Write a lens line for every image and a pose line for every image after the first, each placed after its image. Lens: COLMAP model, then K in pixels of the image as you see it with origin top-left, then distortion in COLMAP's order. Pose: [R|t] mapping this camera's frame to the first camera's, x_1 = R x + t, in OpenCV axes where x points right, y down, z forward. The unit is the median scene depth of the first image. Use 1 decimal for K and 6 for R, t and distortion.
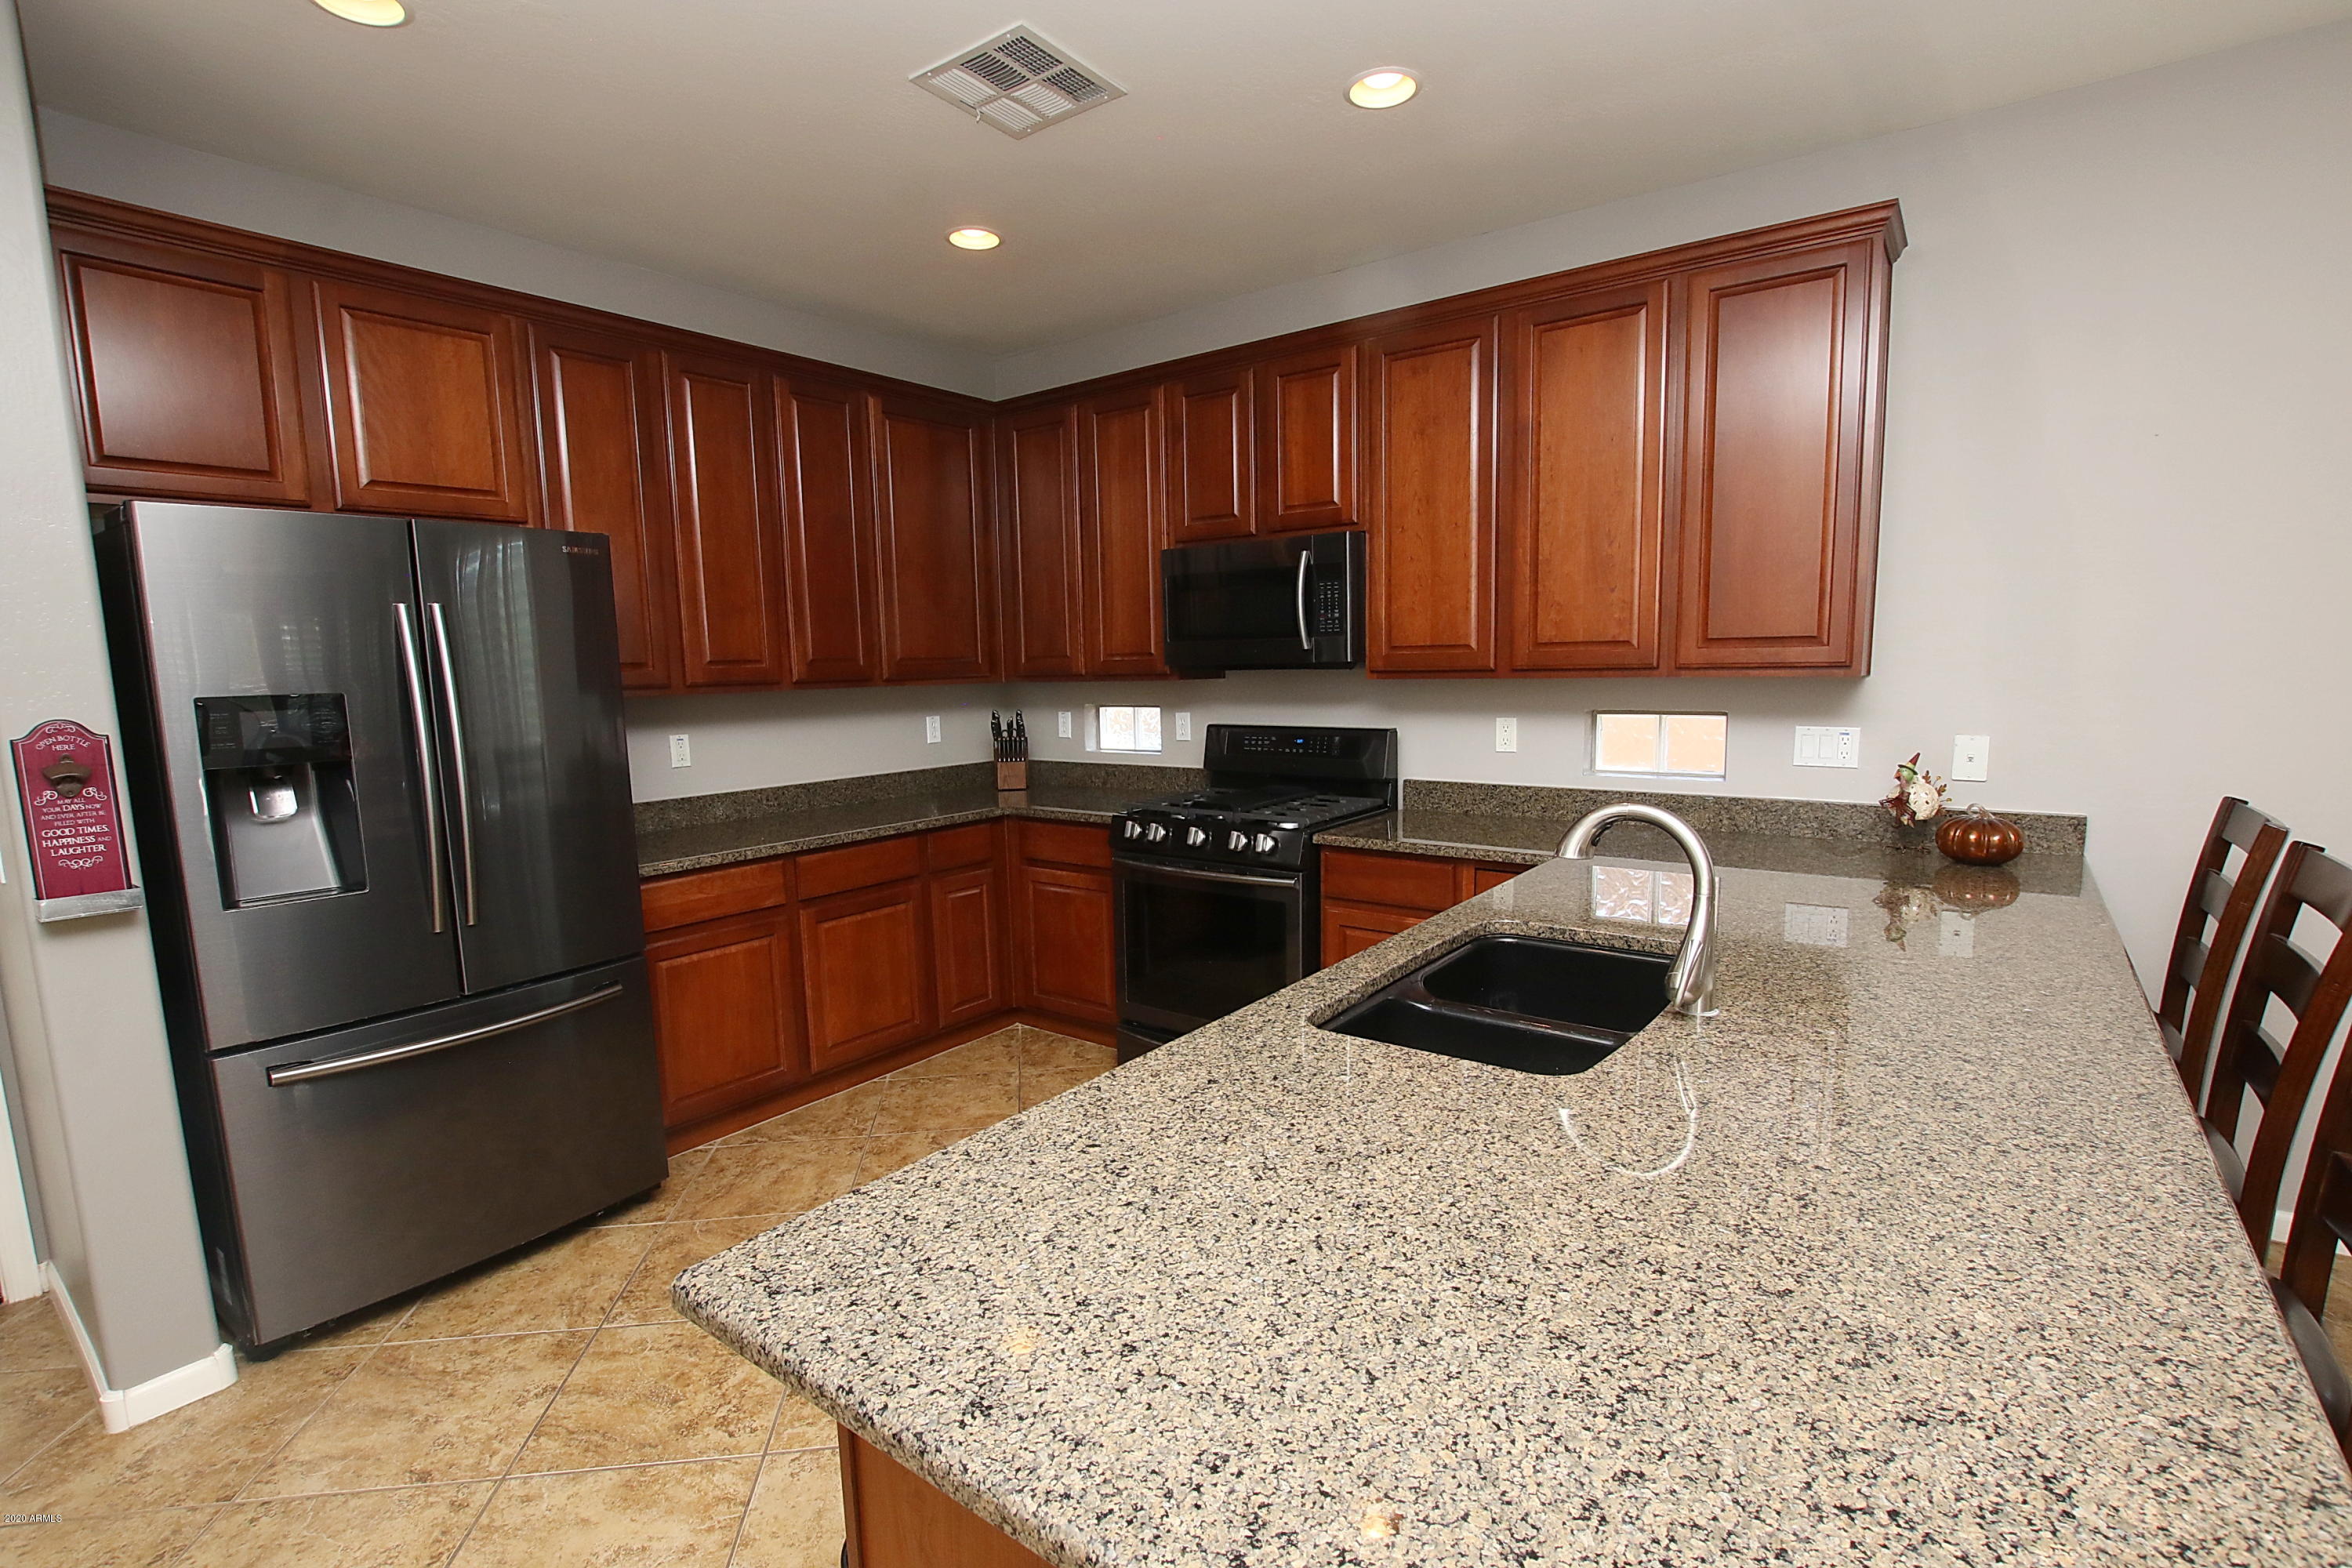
lens RADIAL K [[1068.6, 0, 1163.8], [0, 1068.6, 794.7], [0, 0, 1]] dist [-0.017209, 0.000119]
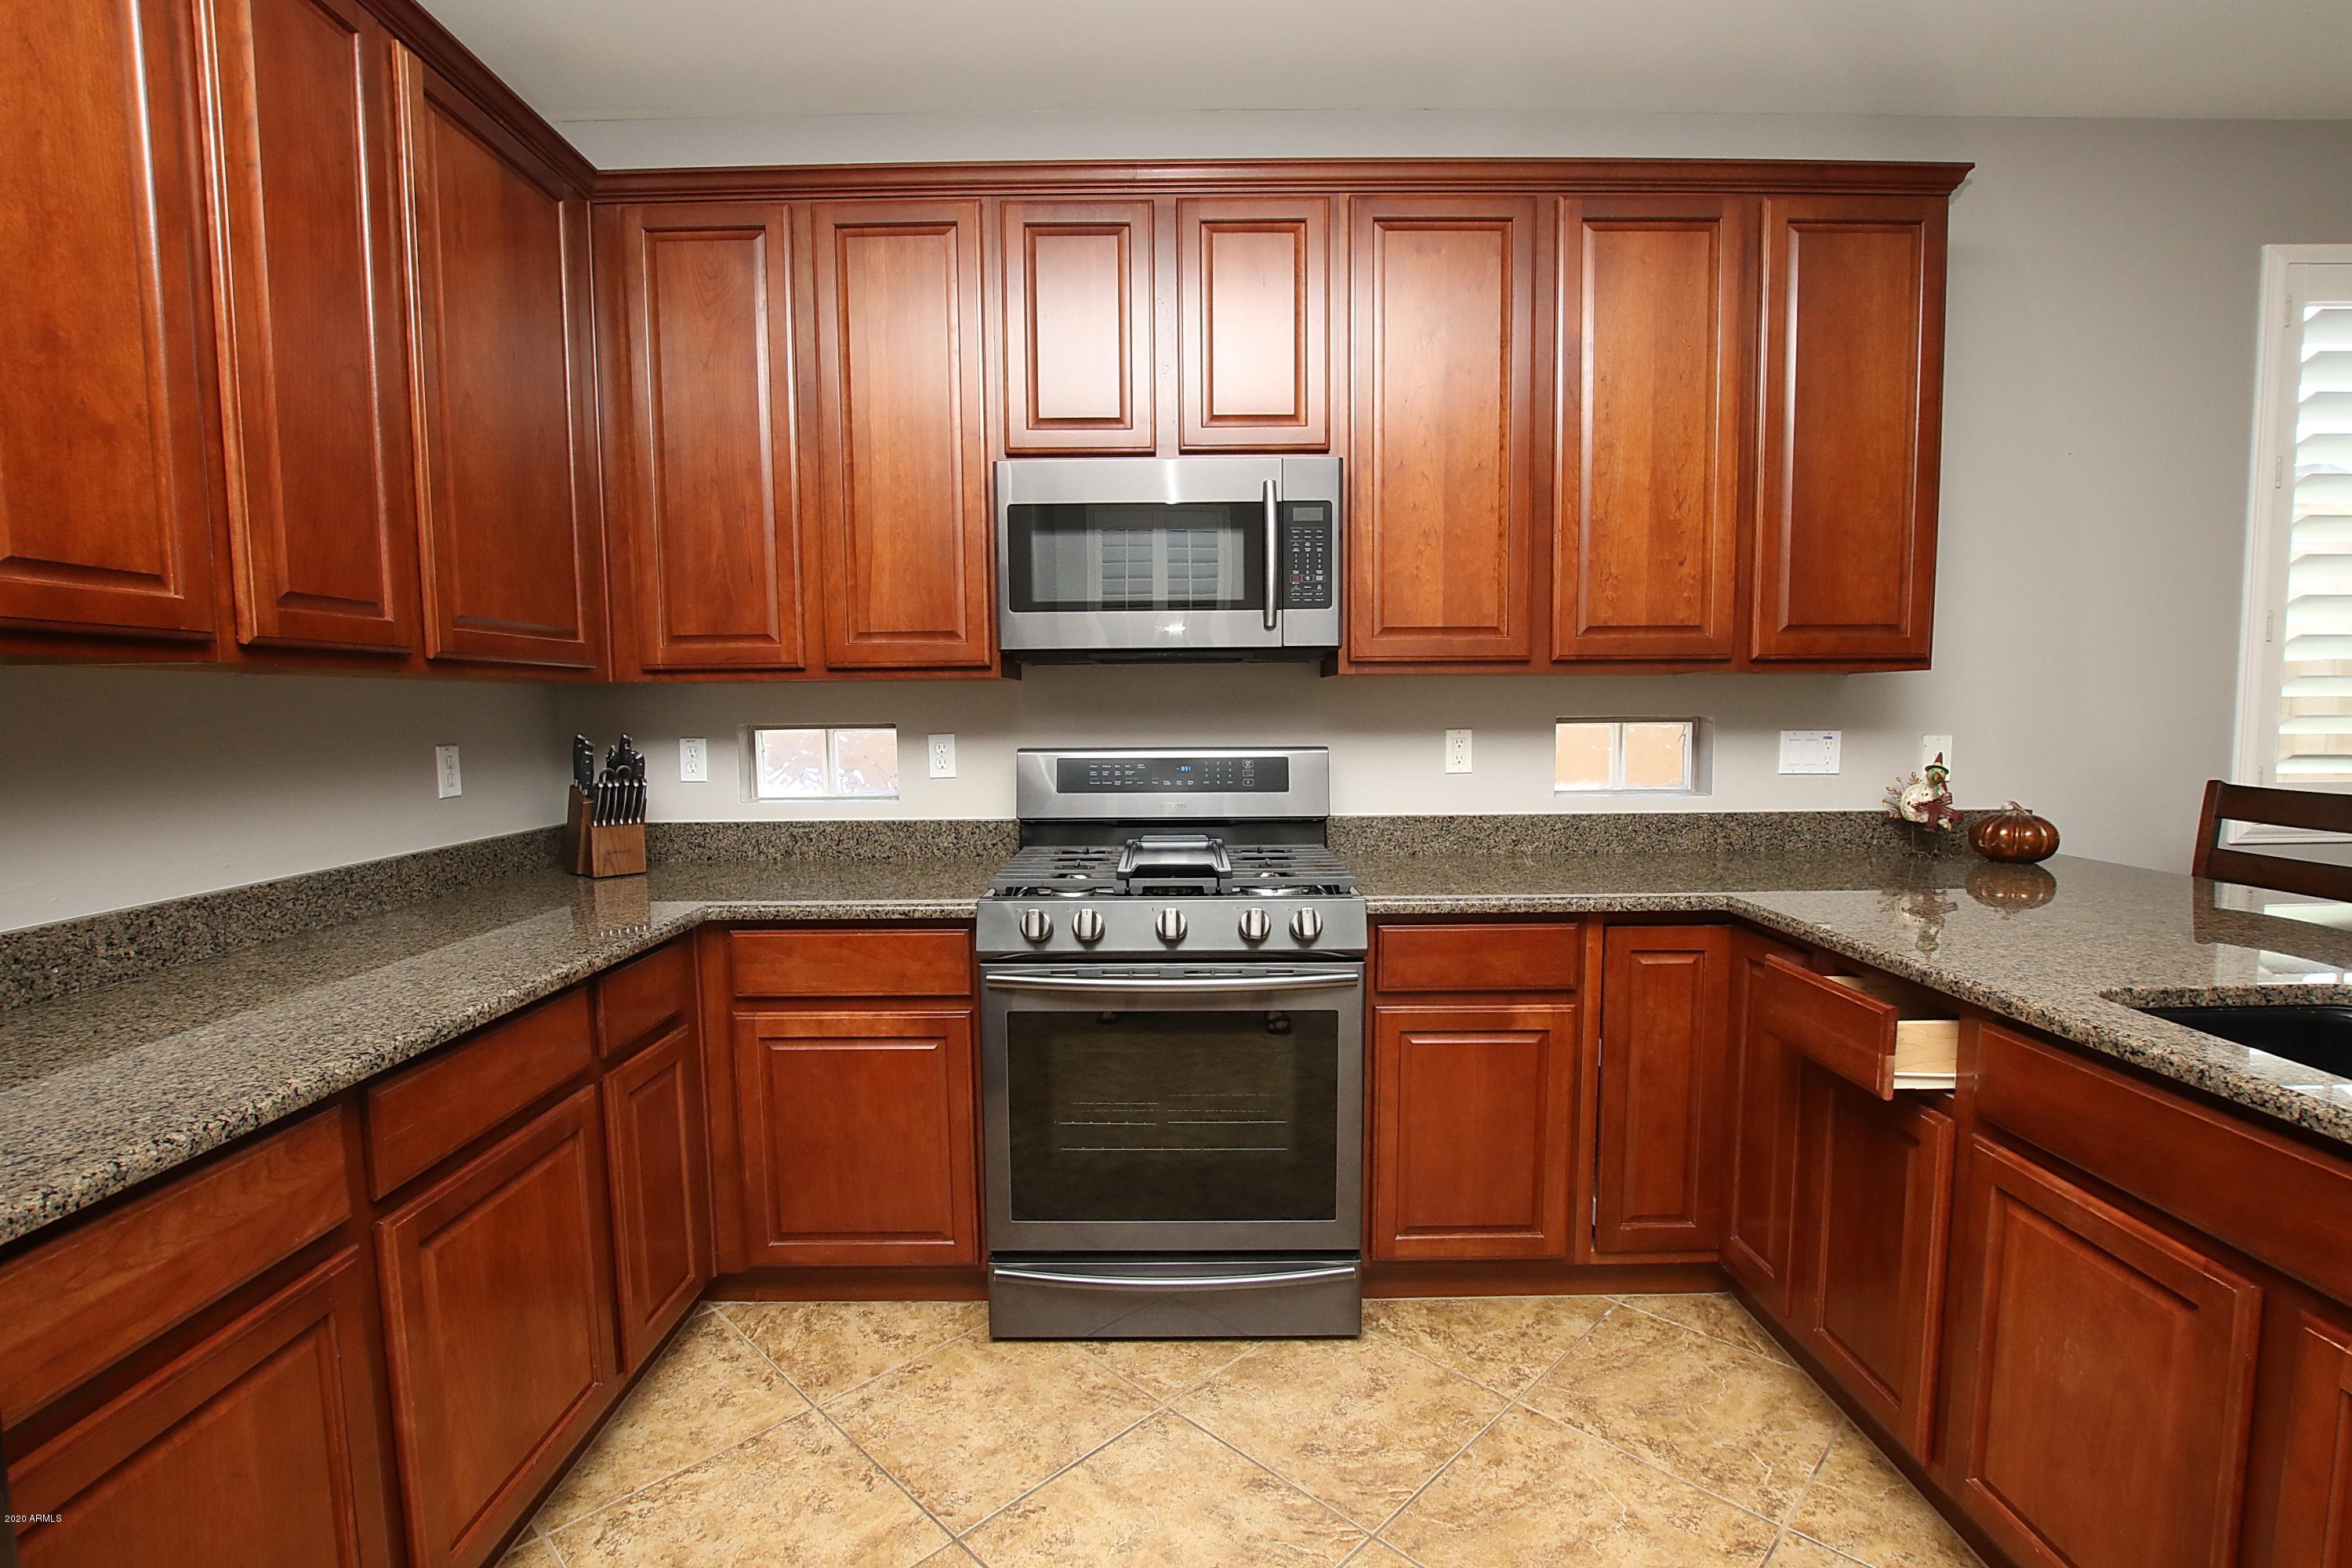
lens RADIAL K [[1068.6, 0, 1177.4], [0, 1068.6, 799.3], [0, 0, 1]] dist [-0.017209, 0.000119]
pose [[0.796775, -0.035653, 0.603224, -0.323550], [0.068332, 0.997171, -0.031319, -0.010674], [-0.600401, 0.066173, 0.796957, 0.500462]]
